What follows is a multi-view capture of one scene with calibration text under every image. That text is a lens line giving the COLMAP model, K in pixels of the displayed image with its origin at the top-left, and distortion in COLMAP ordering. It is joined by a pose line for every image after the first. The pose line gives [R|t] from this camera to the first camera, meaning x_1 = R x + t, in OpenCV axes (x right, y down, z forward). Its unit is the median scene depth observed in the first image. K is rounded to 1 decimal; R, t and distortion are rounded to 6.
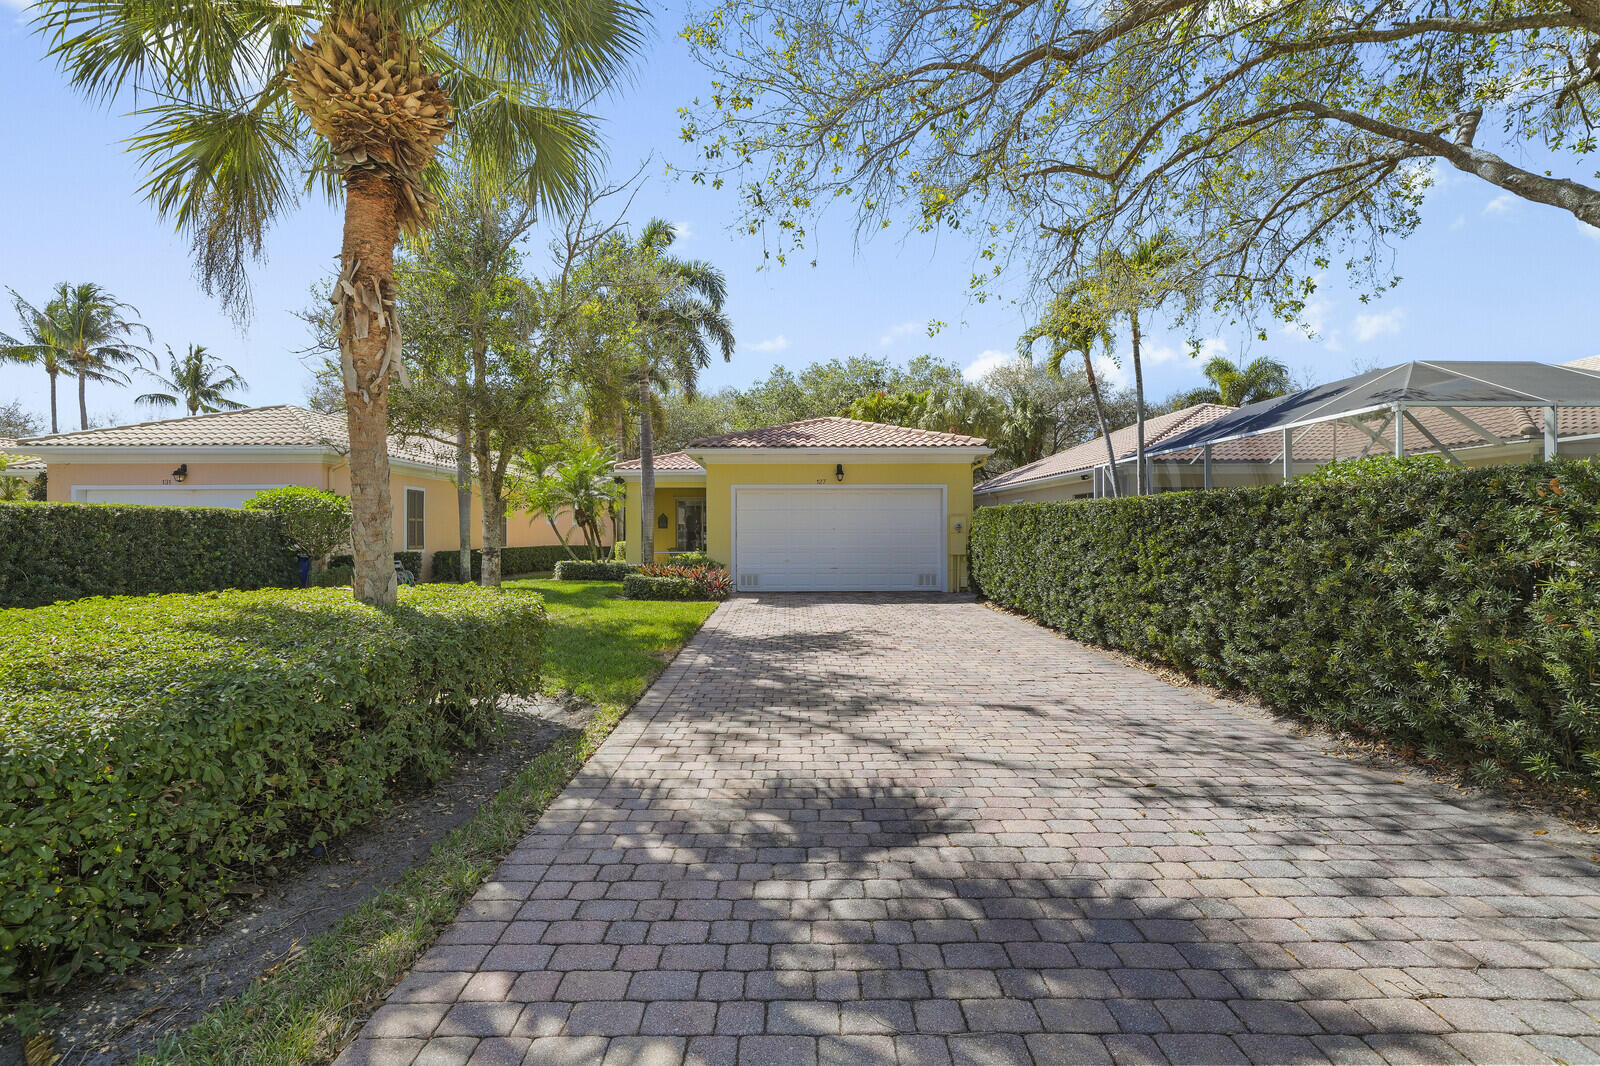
lens RADIAL K [[737.2, 0, 783.2], [0, 737.2, 531.1], [0, 0, 1]] dist [0.005755, 0.001816]
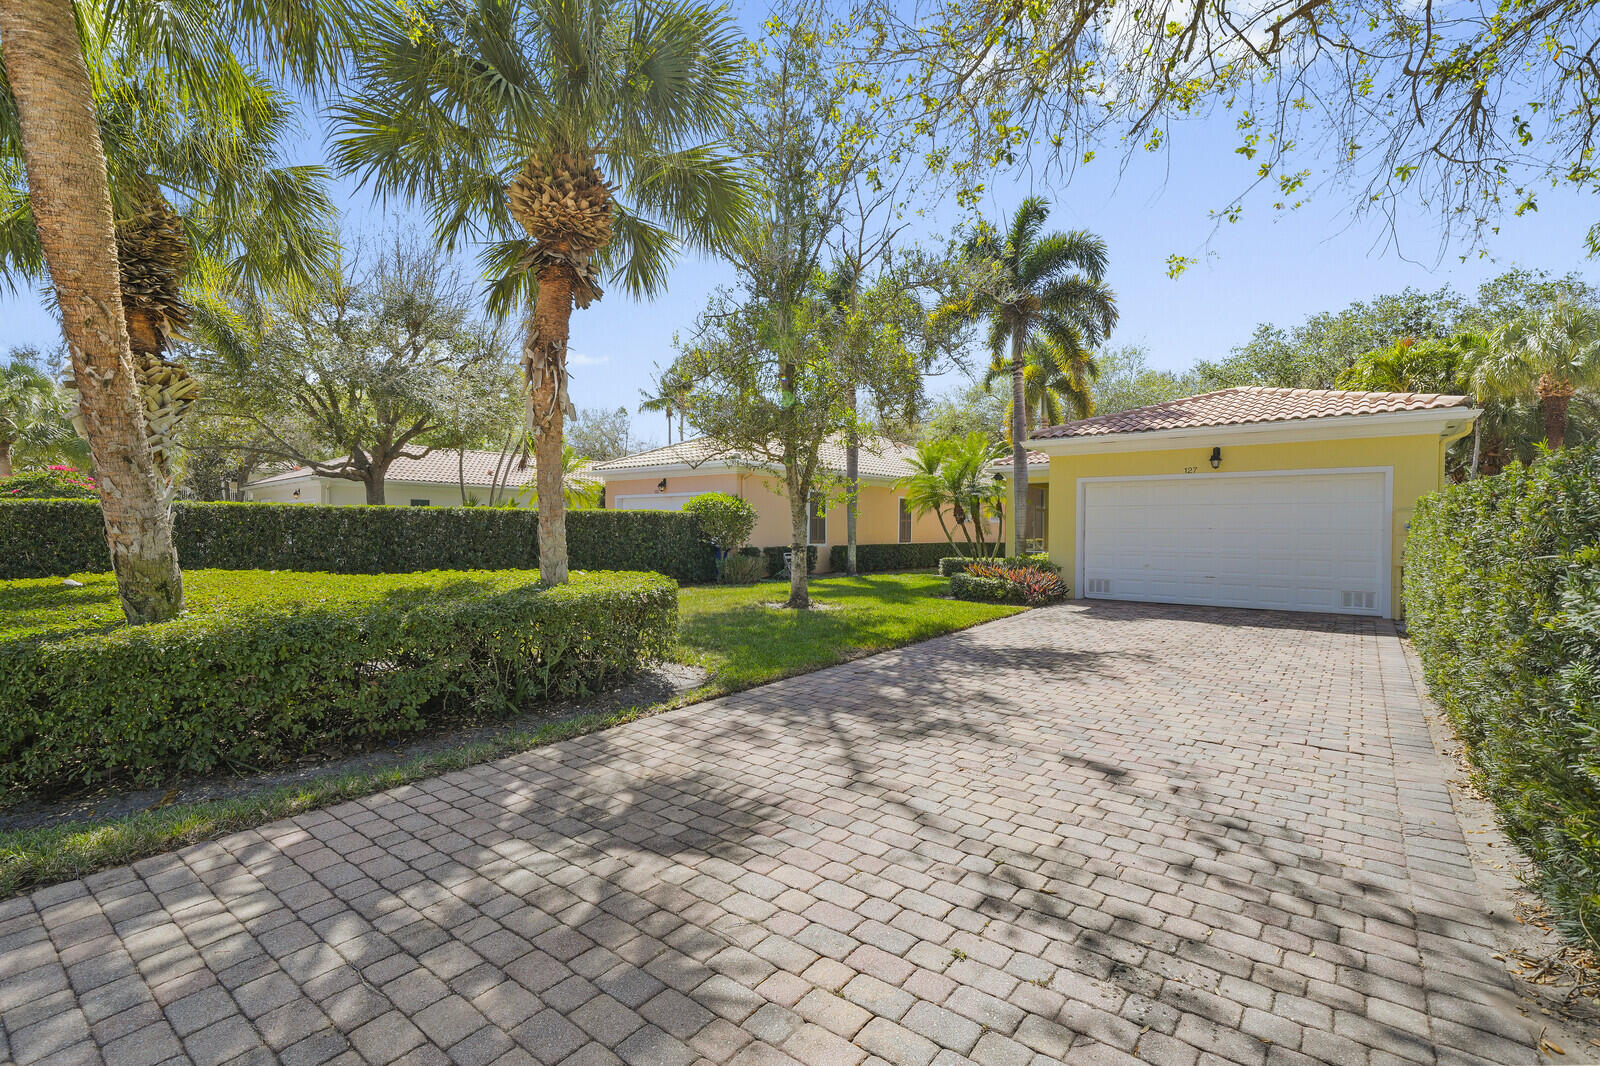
lens RADIAL K [[737.2, 0, 783.3], [0, 737.2, 530.1], [0, 0, 1]] dist [0.005755, 0.001816]
pose [[0.767858, 0.008039, -0.640570, 0.663910], [-0.005616, 0.999967, 0.005817, -0.009970], [0.640596, -0.000869, 0.767878, 0.249567]]
